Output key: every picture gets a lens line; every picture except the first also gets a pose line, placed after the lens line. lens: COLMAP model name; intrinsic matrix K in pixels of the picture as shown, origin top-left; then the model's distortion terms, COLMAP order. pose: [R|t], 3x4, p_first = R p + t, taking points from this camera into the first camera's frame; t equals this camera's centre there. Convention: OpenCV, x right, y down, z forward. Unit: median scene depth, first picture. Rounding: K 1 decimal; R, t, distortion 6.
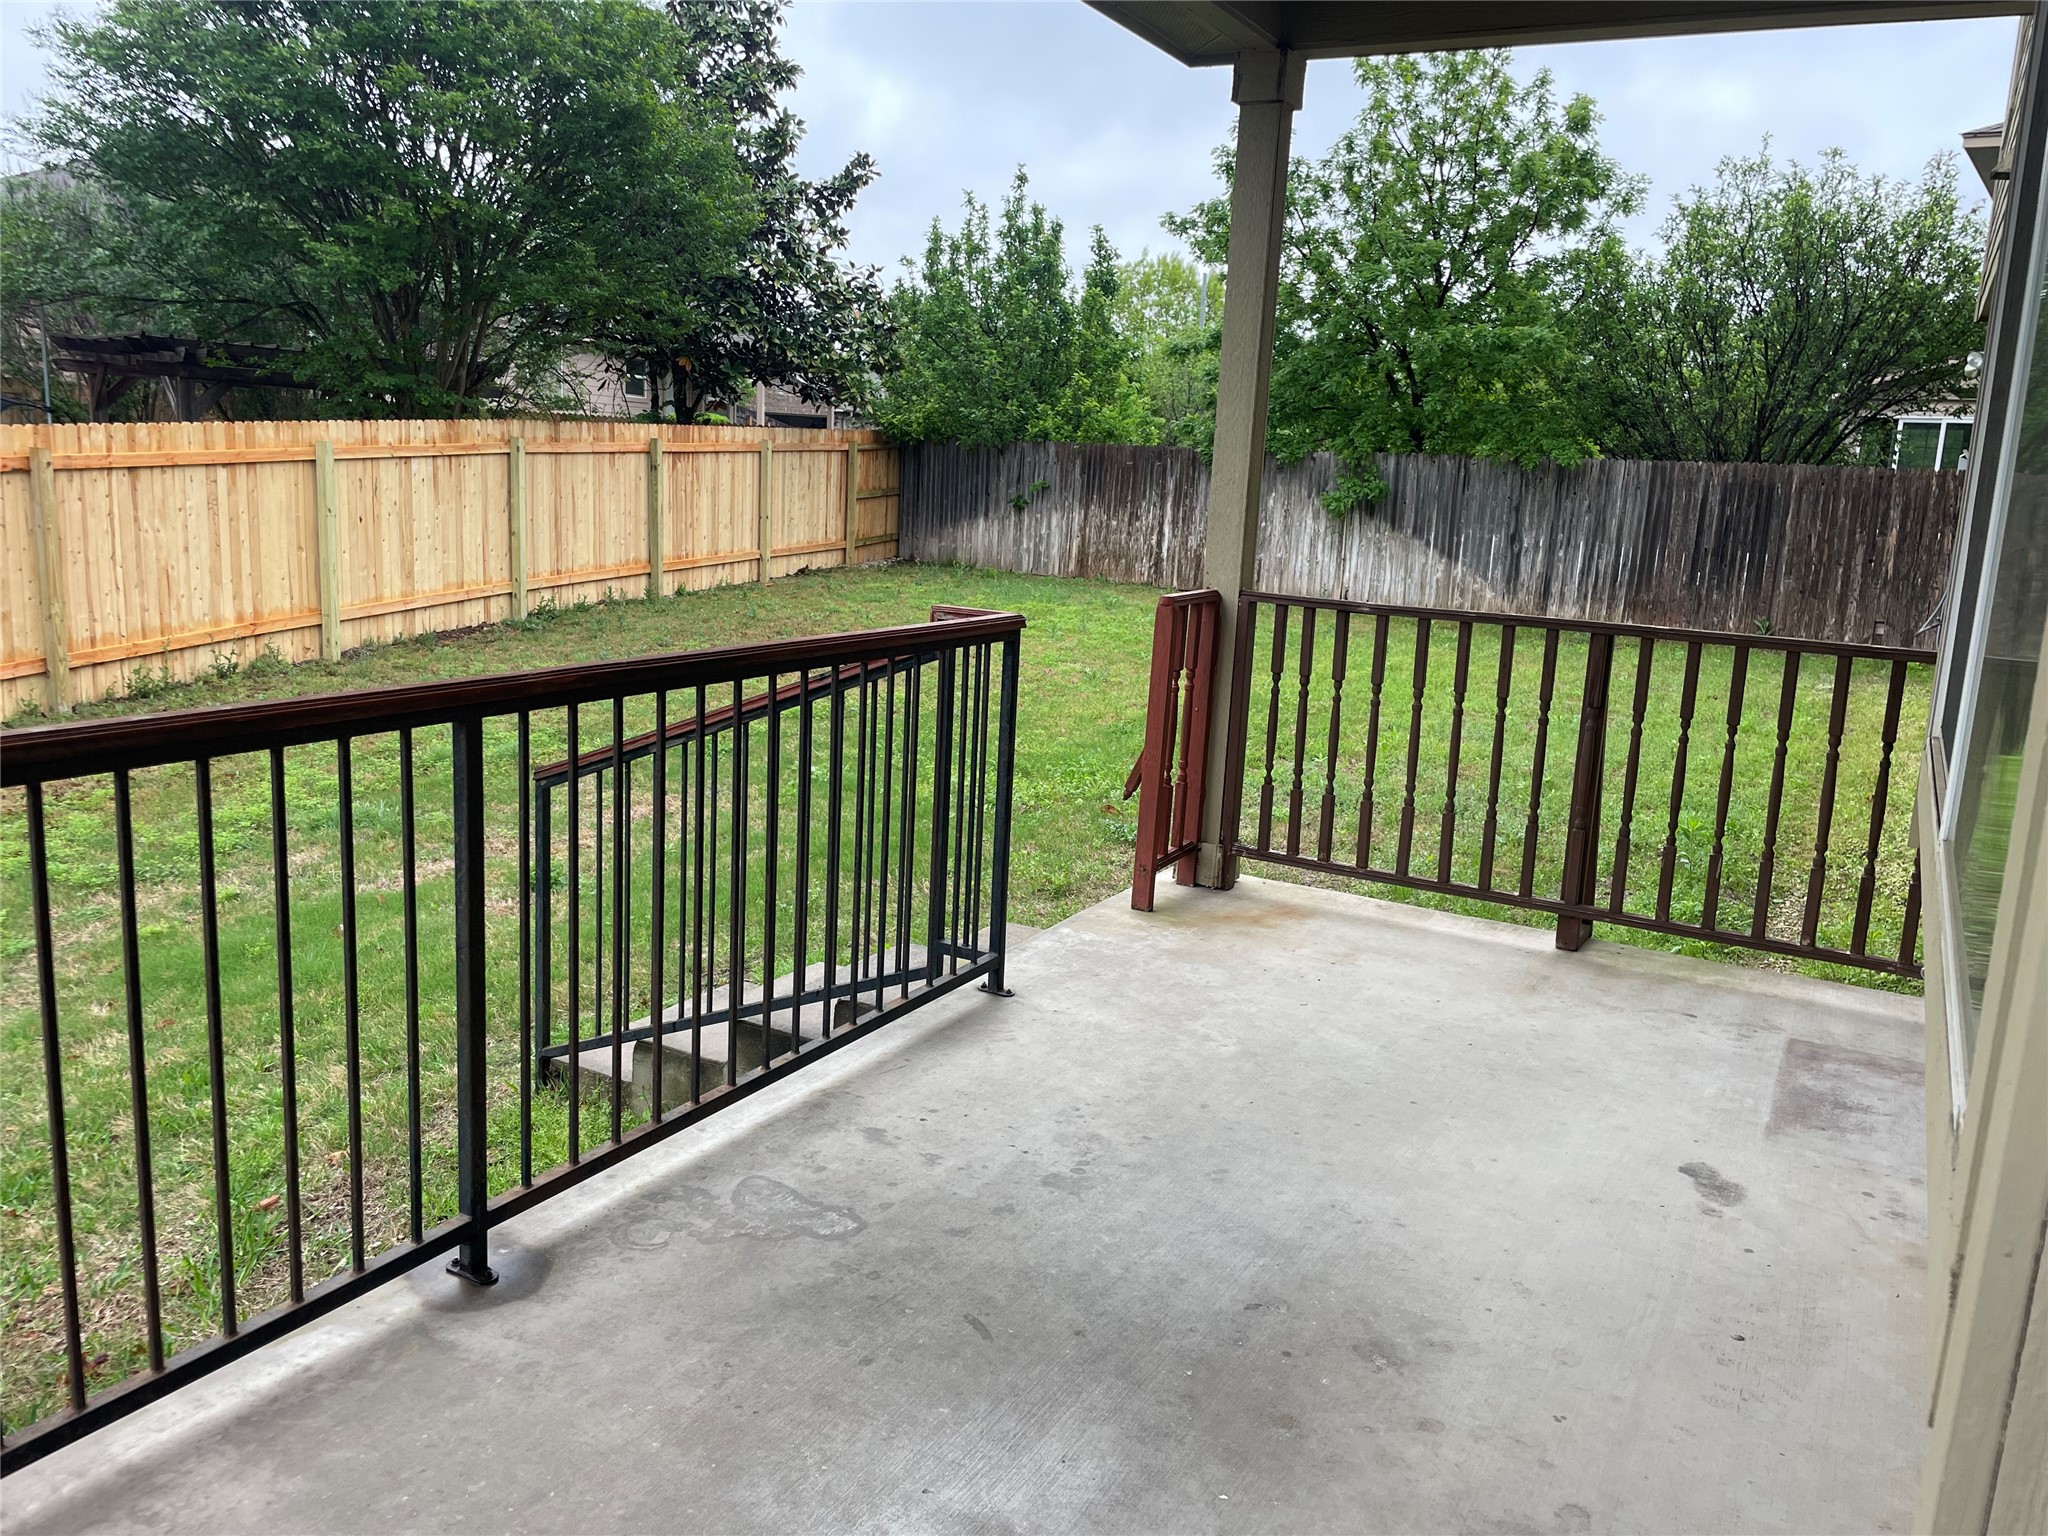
lens RADIAL K [[1568.0, 0, 1033.0], [0, 1568.0, 765.9], [0, 0, 1]] dist [0.073918, -0.085698]
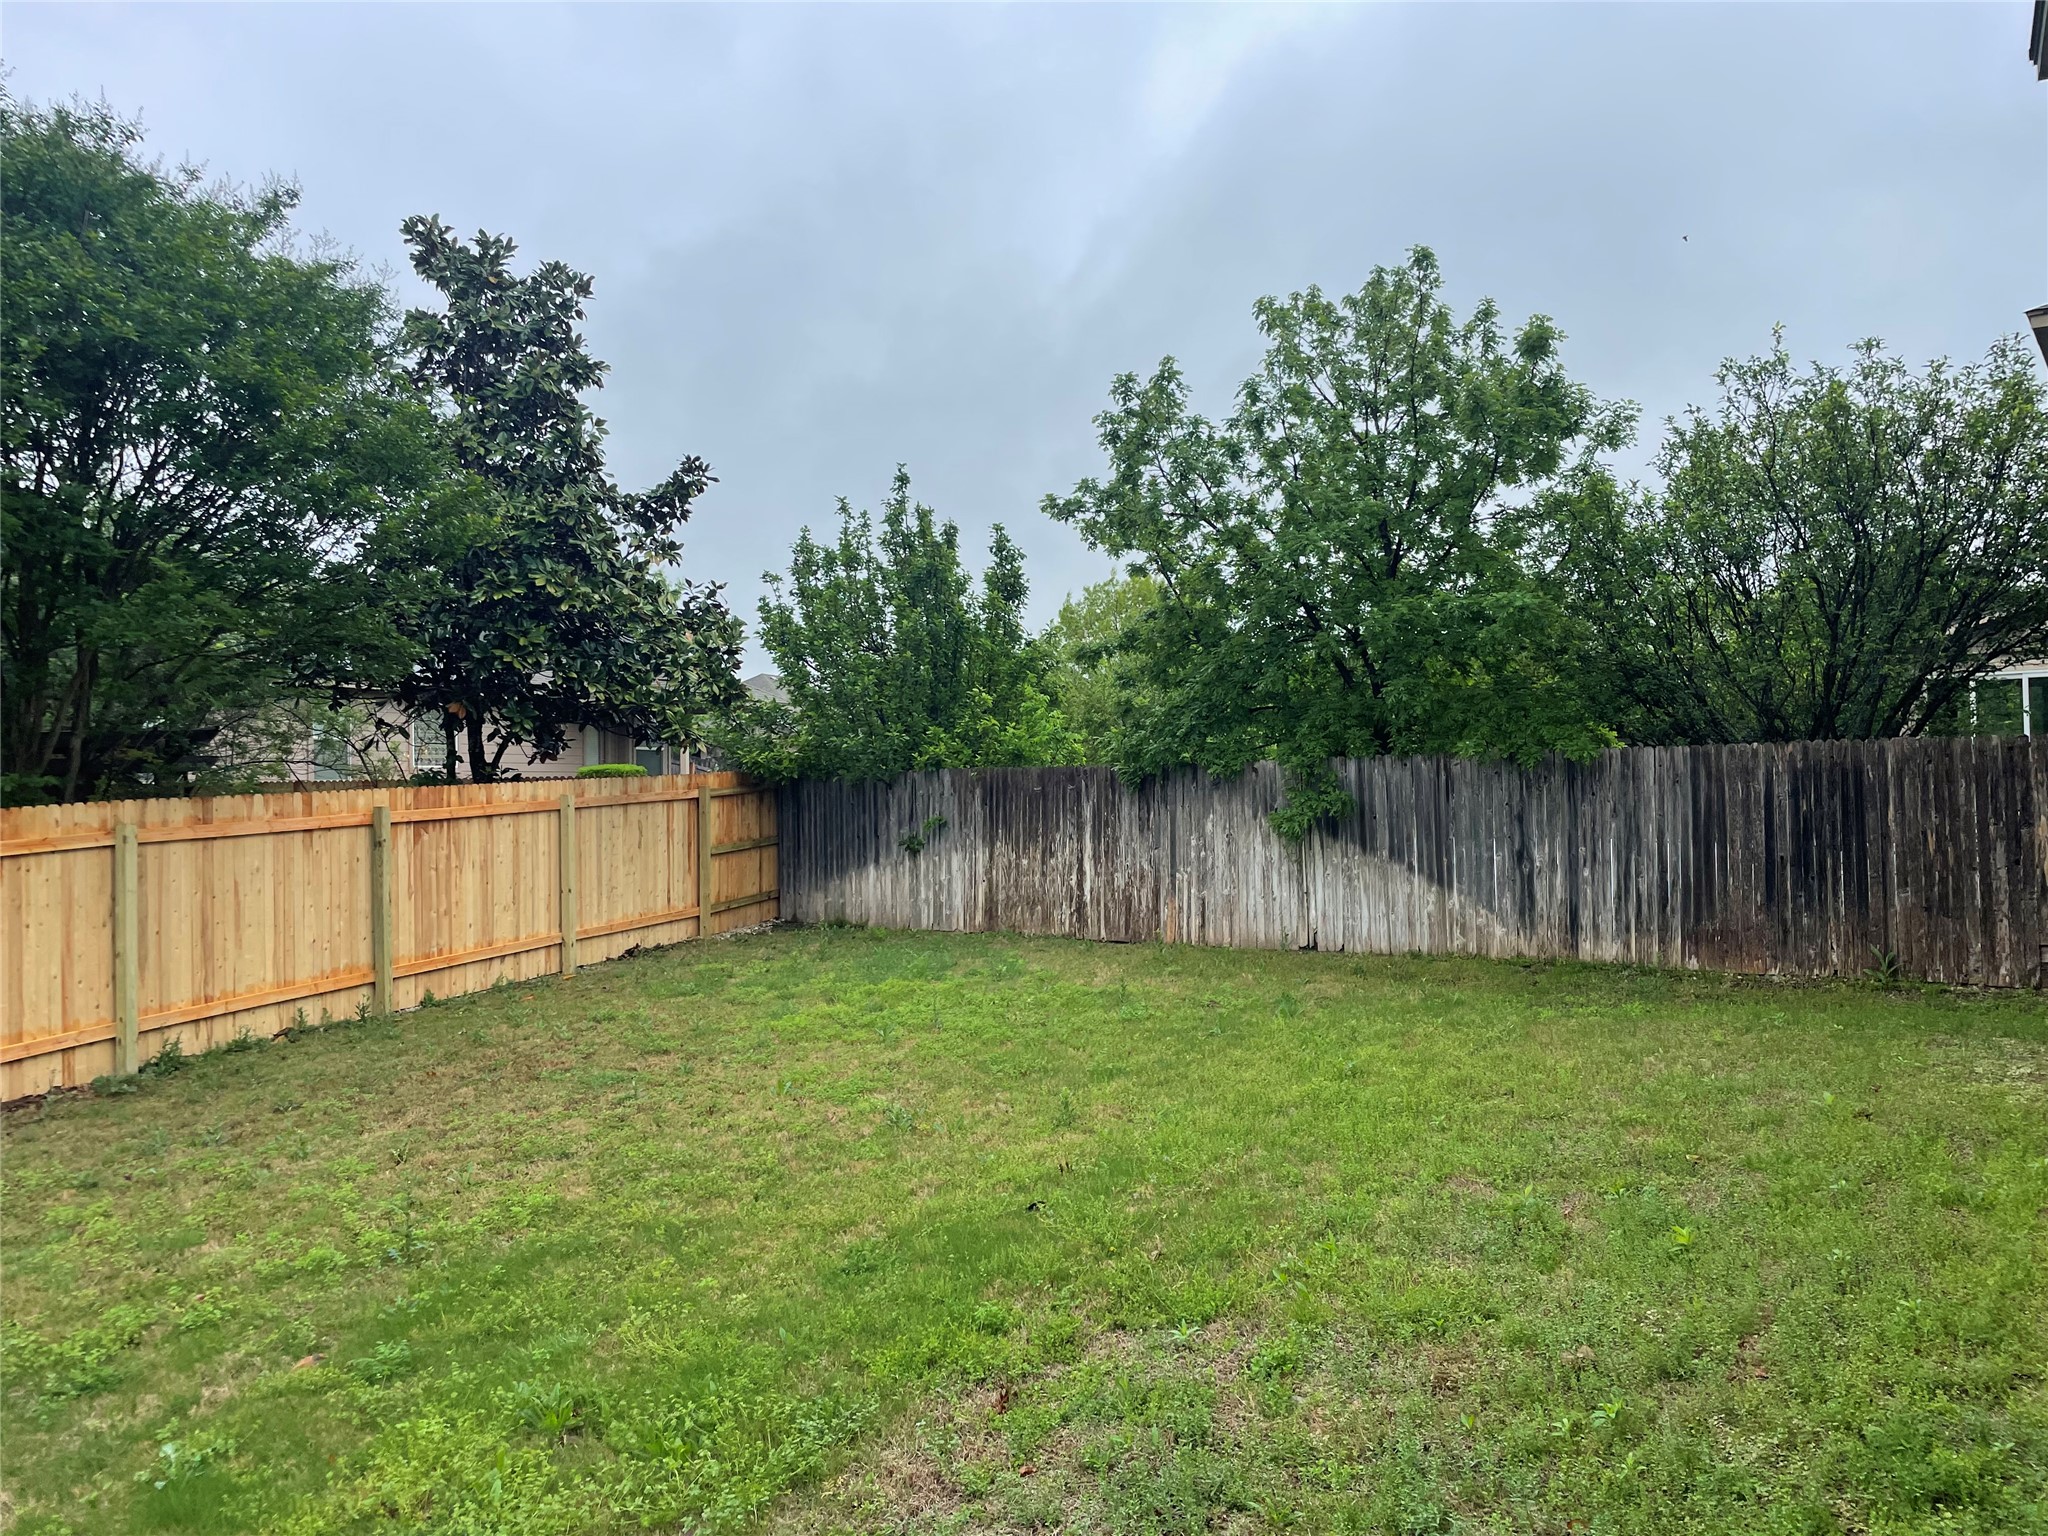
lens RADIAL K [[1568.0, 0, 1015.1], [0, 1568.0, 769.0], [0, 0, 1]] dist [0.073918, -0.085698]
pose [[0.997294, -0.069633, -0.023572, 0.078456], [0.063551, 0.977797, -0.199686, -0.046499], [0.036953, 0.197648, 0.979576, 0.226384]]
